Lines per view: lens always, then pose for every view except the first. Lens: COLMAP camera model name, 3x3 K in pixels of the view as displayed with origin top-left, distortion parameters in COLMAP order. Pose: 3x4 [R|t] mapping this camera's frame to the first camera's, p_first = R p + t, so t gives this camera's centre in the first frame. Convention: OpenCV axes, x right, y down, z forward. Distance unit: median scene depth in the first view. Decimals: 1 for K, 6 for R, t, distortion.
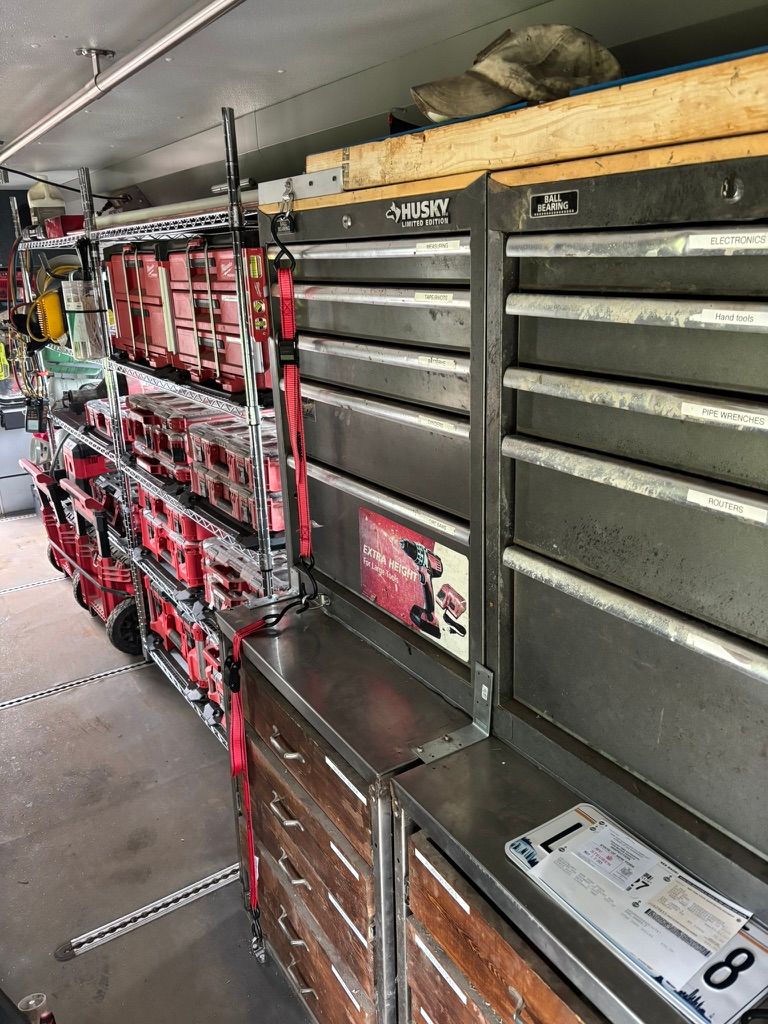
lens RADIAL K [[793.3, 0, 397.3], [0, 793.3, 513.3], [0, 0, 1]] dist [0.021717, 0.002080]
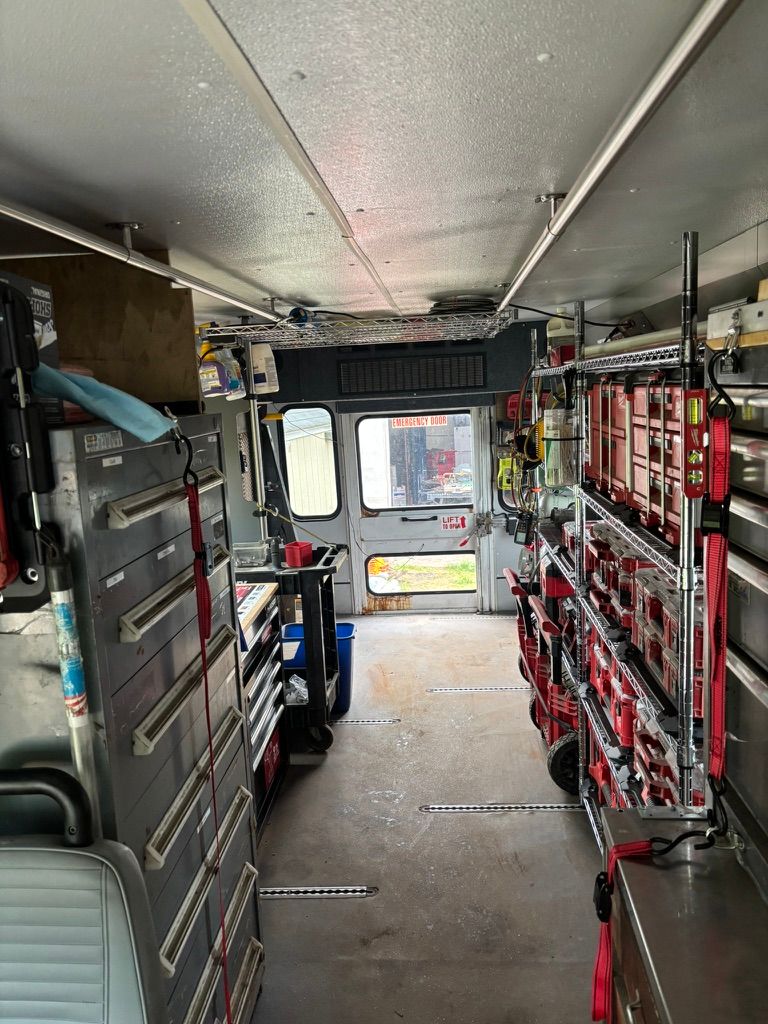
lens RADIAL K [[793.3, 0, 397.3], [0, 793.3, 513.3], [0, 0, 1]] dist [0.021717, 0.002080]
pose [[0.792064, 0.090643, -0.603670, 0.053607], [-0.167051, 0.983350, -0.071531, -0.057018], [0.587135, 0.157501, 0.794019, 0.106948]]
